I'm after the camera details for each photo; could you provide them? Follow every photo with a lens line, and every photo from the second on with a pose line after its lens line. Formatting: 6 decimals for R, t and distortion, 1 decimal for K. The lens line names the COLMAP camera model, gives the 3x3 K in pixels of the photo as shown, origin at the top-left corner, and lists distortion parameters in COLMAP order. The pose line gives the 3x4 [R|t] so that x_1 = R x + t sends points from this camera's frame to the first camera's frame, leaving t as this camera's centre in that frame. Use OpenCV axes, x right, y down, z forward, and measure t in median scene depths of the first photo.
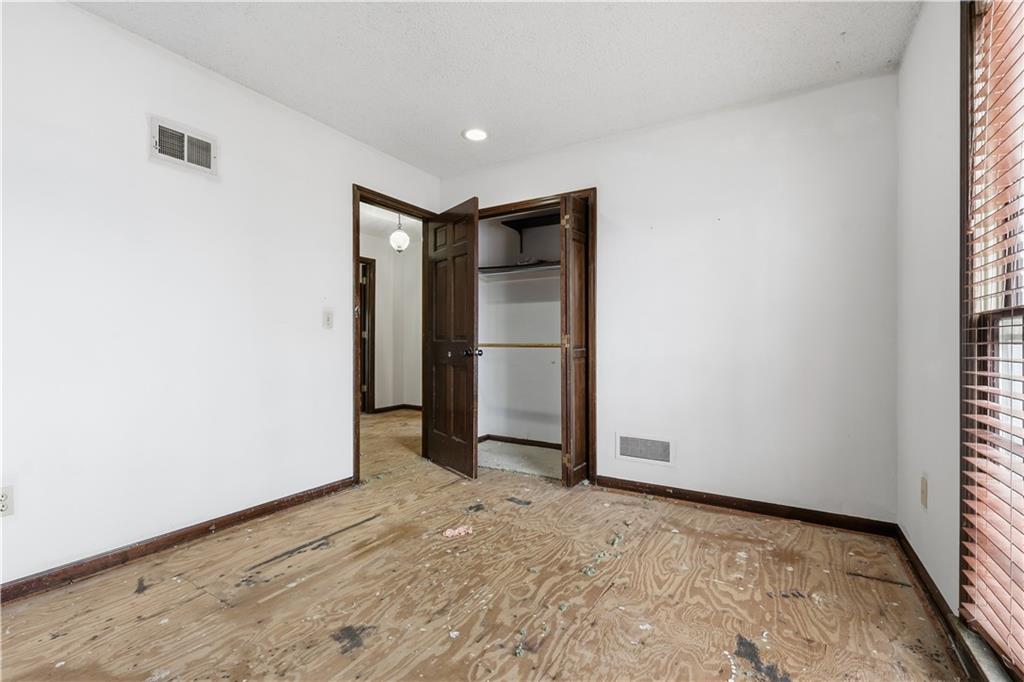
lens RADIAL K [[444.4, 0, 511.8], [0, 444.4, 340.1], [0, 0, 1]] dist [0.002231, 0.000368]
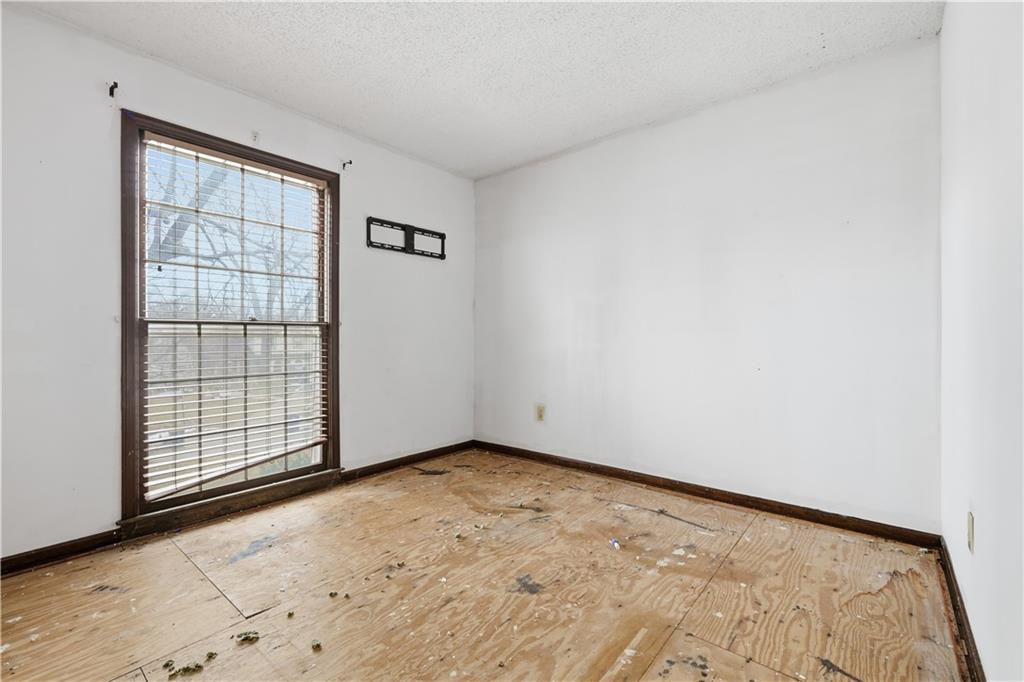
lens RADIAL K [[444.4, 0, 512.3], [0, 444.4, 337.3], [0, 0, 1]] dist [0.002231, 0.000368]
pose [[-0.989317, 0.000378, 0.145779, -0.465672], [0.000915, 0.999993, 0.003612, 0.004269], [-0.145776, 0.003707, -0.989311, 2.048667]]
